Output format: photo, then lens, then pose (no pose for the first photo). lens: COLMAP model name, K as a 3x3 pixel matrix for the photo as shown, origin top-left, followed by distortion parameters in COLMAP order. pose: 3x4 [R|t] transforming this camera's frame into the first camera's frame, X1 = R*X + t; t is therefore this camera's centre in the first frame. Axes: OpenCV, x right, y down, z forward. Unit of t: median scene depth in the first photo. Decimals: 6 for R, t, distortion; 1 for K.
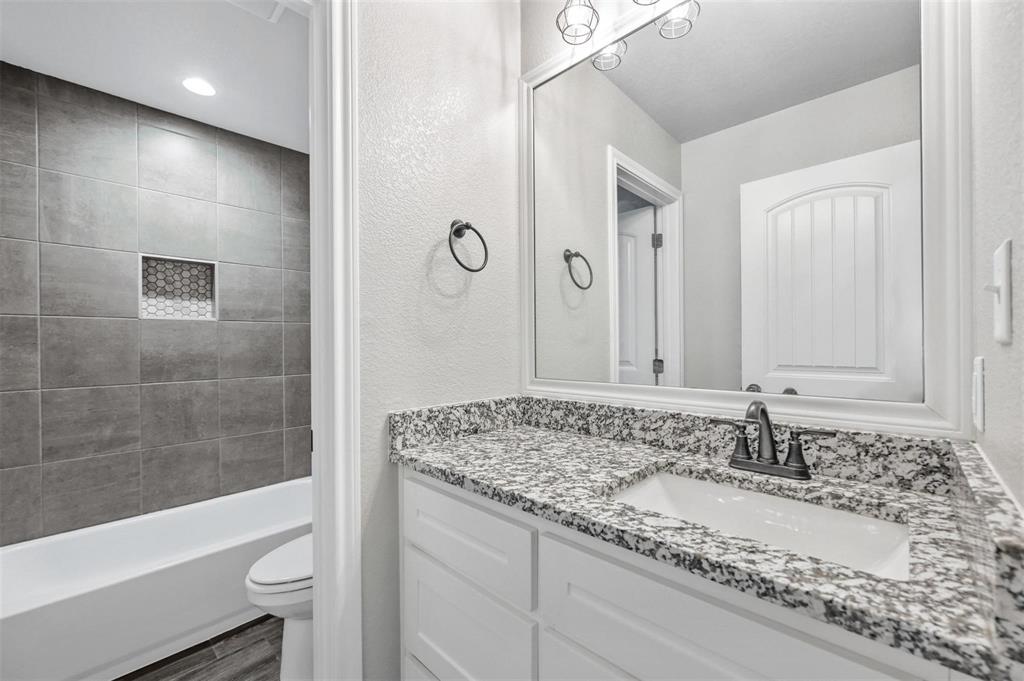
lens RADIAL K [[408.8, 0, 513.5], [0, 408.8, 339.5], [0, 0, 1]] dist [-0.001488, 0.000247]
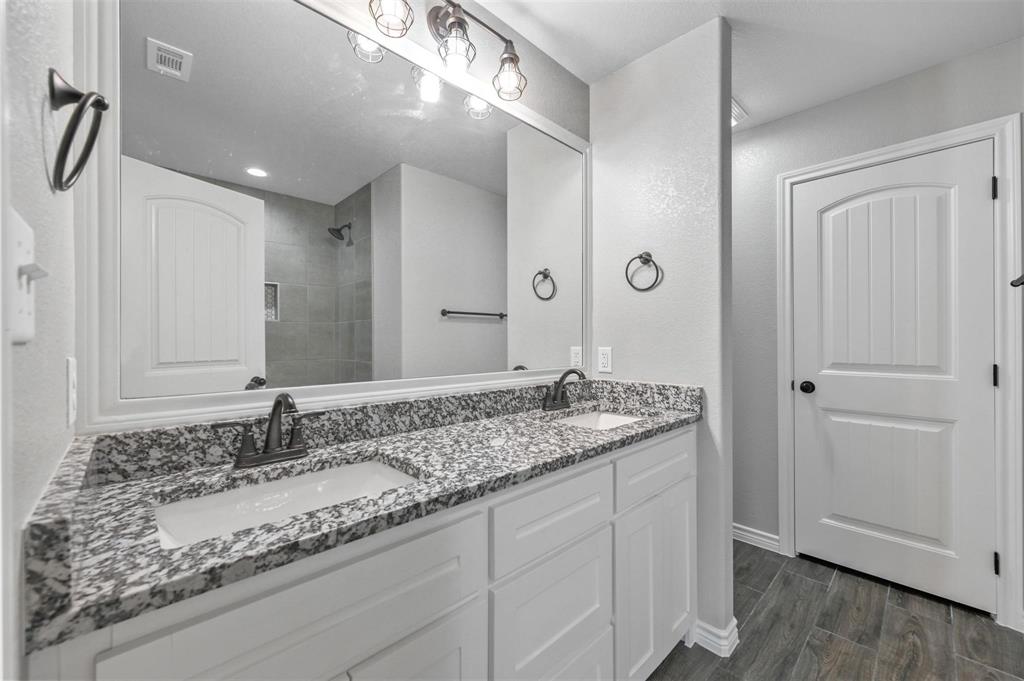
lens RADIAL K [[408.8, 0, 513.5], [0, 408.8, 339.5], [0, 0, 1]] dist [-0.001488, 0.000247]
pose [[0.042762, -0.009709, 0.999038, -0.823956], [-0.003922, 0.999943, 0.009886, -0.007825], [-0.999078, -0.004341, 0.042721, 0.689503]]
